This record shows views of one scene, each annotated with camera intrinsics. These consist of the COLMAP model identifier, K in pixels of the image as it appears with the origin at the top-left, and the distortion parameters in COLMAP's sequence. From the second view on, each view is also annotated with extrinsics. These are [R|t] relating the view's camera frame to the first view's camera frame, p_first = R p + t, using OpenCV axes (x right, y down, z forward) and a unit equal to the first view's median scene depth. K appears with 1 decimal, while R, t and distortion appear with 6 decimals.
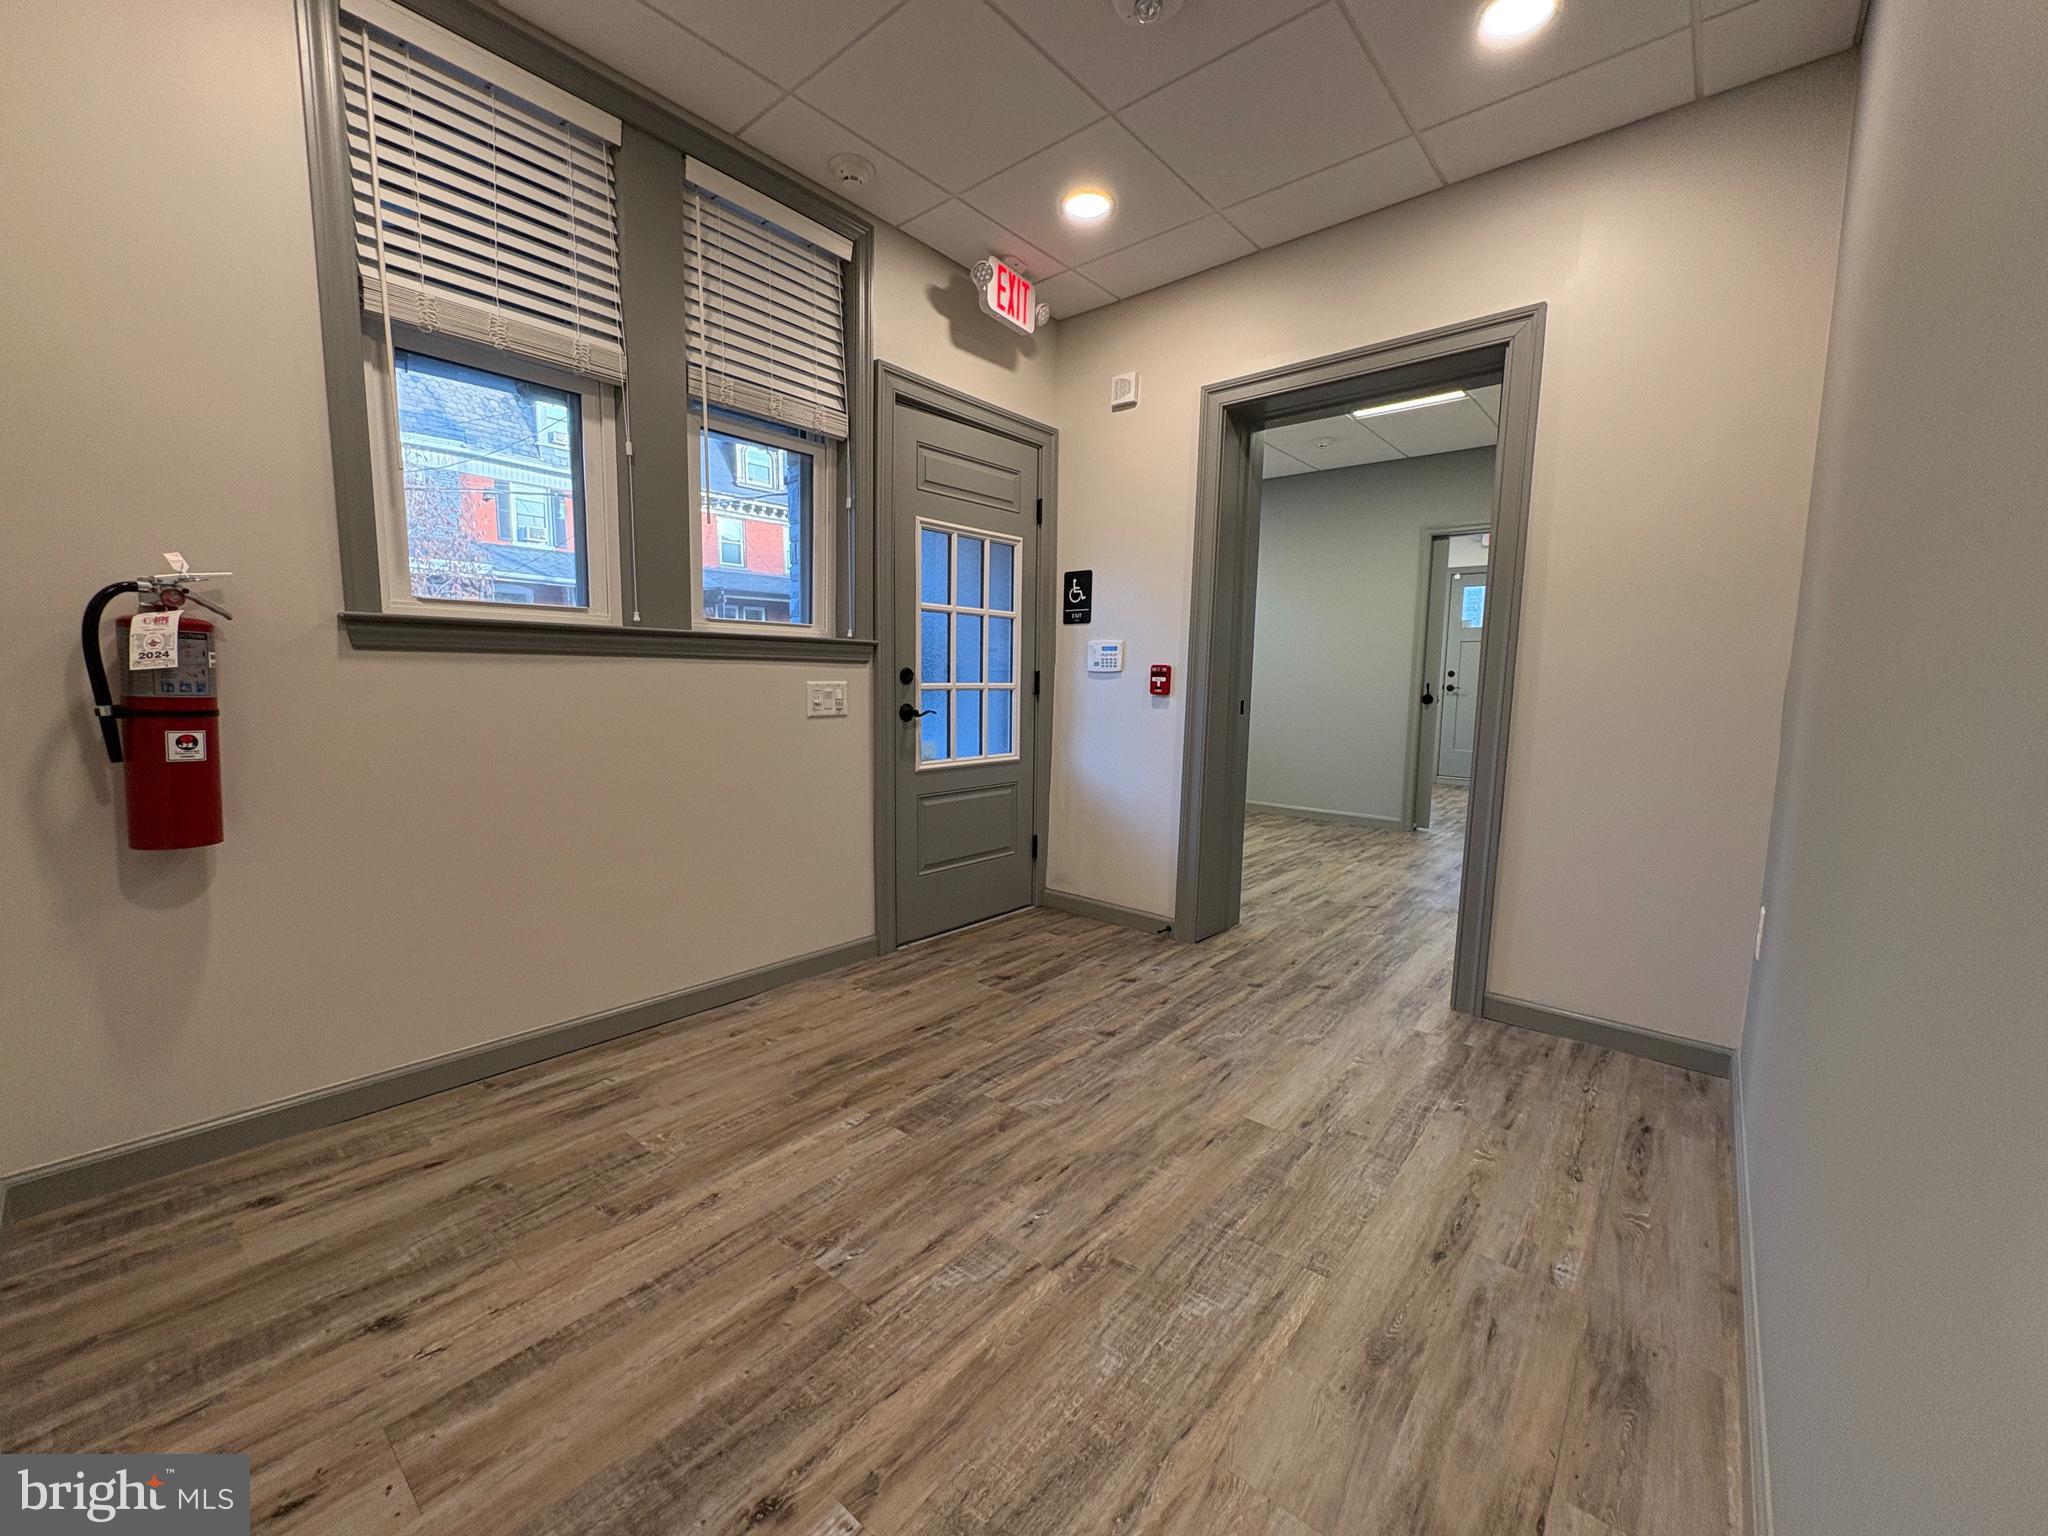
lens RADIAL K [[808.4, 0, 1014.0], [0, 808.4, 767.4], [0, 0, 1]] dist [-0.000385, -0.000341]
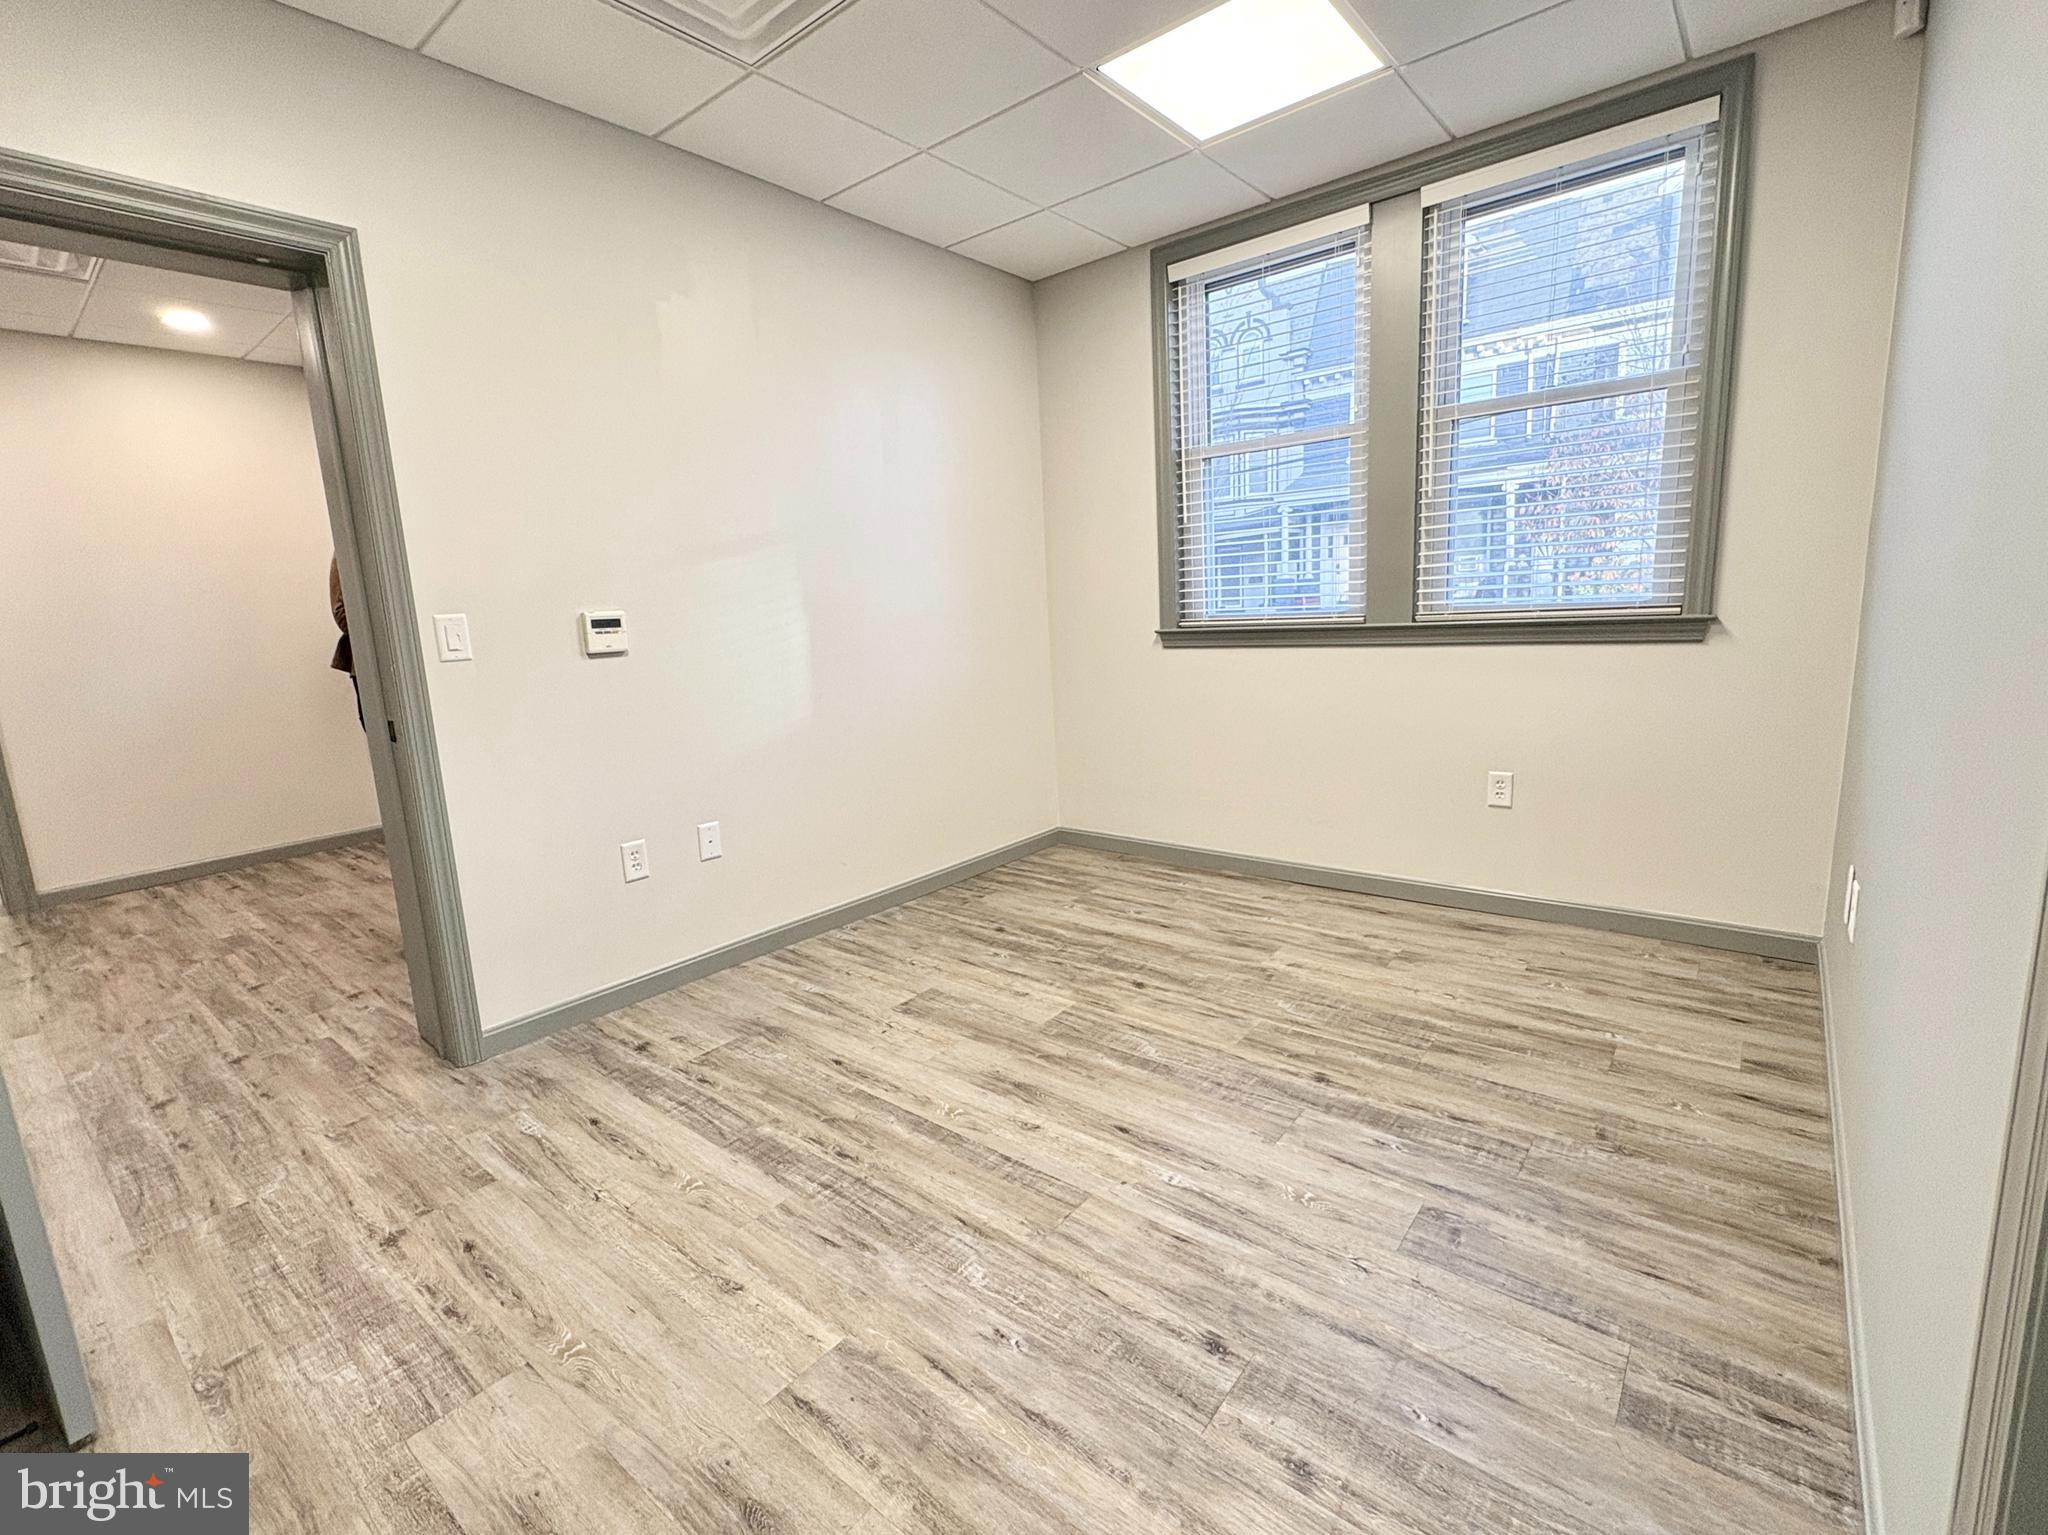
lens RADIAL K [[912.5, 0, 1022.8], [0, 912.5, 763.3], [0, 0, 1]] dist [-0.001560, -0.000163]
pose [[0.022761, 0.150916, -0.988285, 1.080753], [-0.067292, 0.986530, 0.149098, -0.199759], [0.997474, 0.063110, 0.032610, 1.589055]]
